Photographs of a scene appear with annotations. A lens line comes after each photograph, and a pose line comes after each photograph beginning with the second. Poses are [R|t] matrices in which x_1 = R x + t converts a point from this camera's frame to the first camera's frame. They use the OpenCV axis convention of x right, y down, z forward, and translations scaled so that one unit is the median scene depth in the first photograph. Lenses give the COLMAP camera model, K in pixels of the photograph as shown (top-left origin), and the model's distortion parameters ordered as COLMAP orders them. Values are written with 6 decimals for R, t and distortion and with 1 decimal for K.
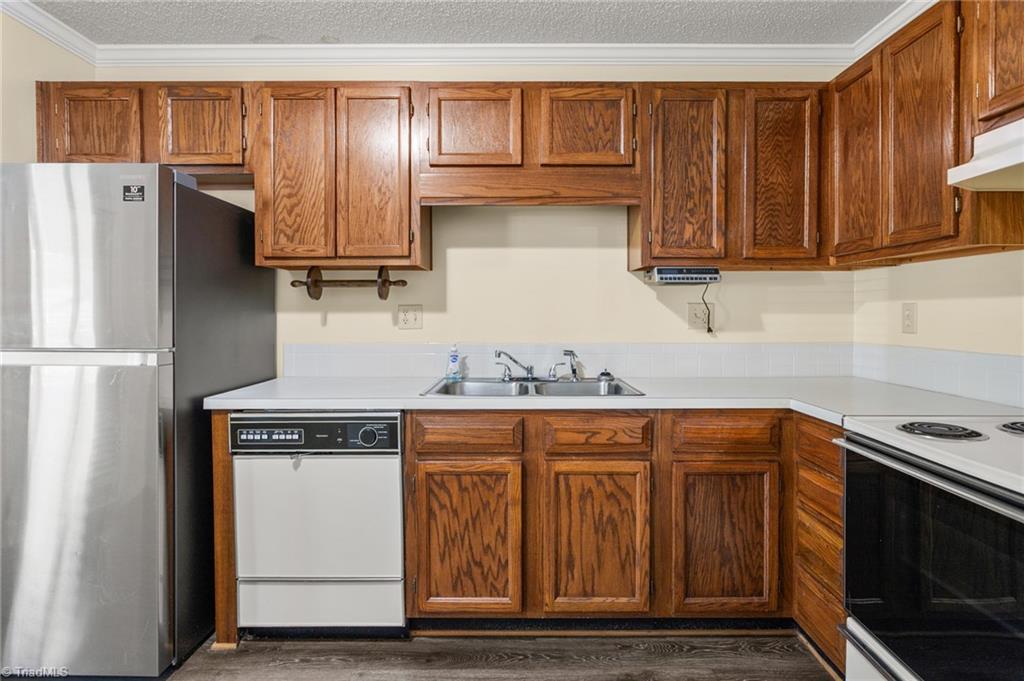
lens RADIAL K [[539.6, 0, 518.0], [0, 539.6, 321.1], [0, 0, 1]] dist [-0.005036, 0.002201]
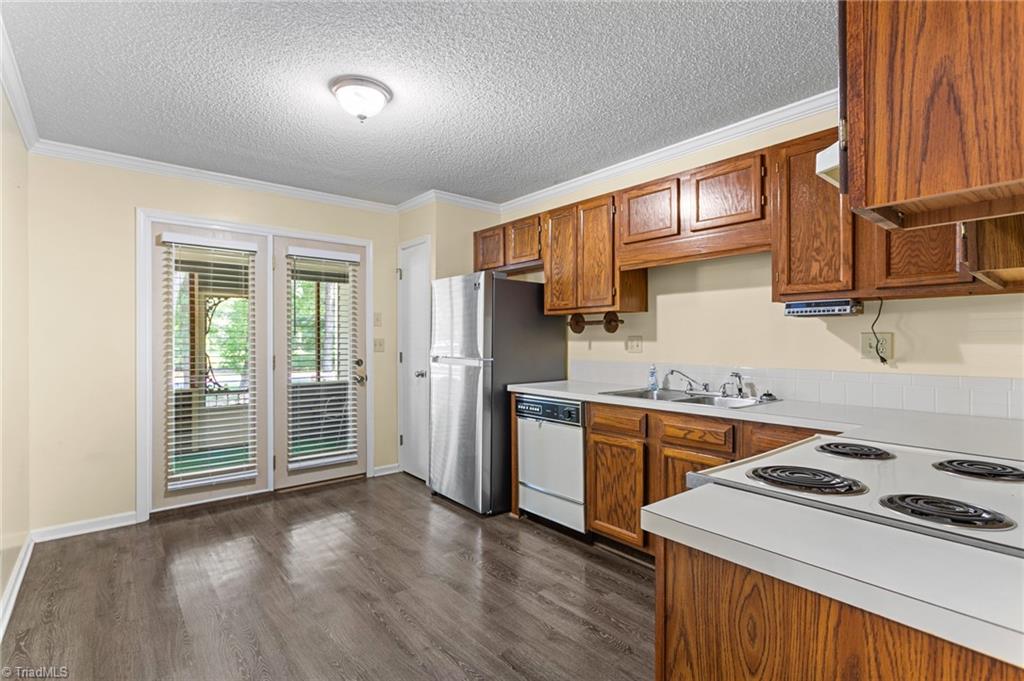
lens RADIAL K [[485.5, 0, 514.5], [0, 485.5, 340.3], [0, 0, 1]] dist [0.004555, 0.000489]
pose [[0.645586, 0.001086, -0.763686, 0.752282], [-0.012186, 0.999886, -0.008880, -0.003837], [0.763590, 0.015039, 0.645526, -0.118573]]
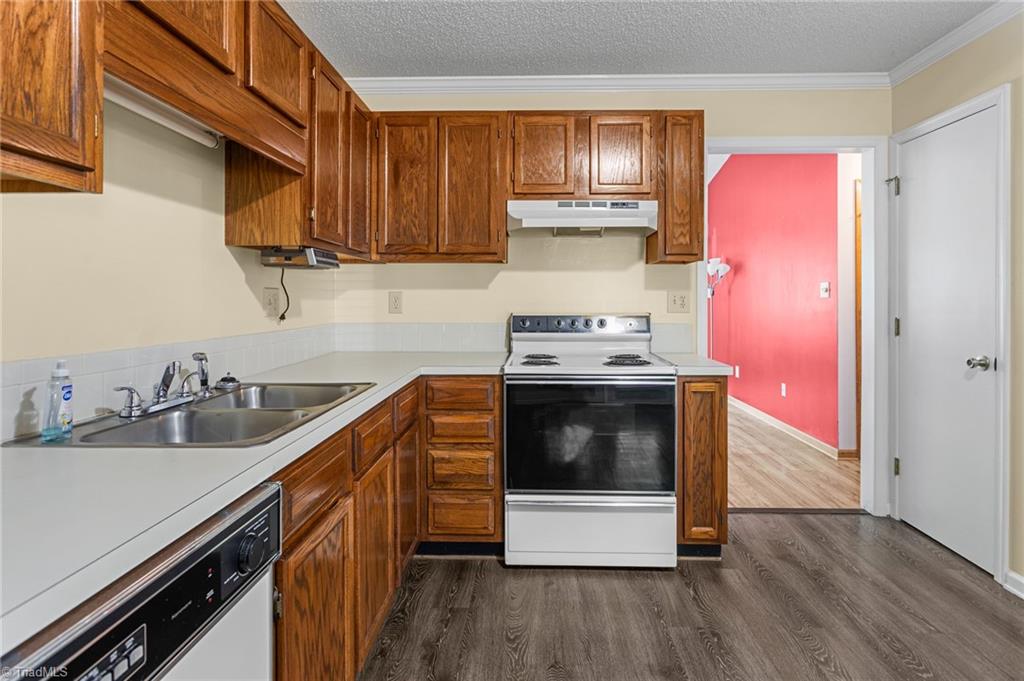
lens RADIAL K [[539.6, 0, 521.5], [0, 539.6, 300.3], [0, 0, 1]] dist [-0.005036, 0.002201]
pose [[0.012222, -0.001384, 0.999924, -0.721233], [0.016340, 0.999866, 0.001185, -0.008336], [-0.999792, 0.016324, 0.012243, 0.716668]]
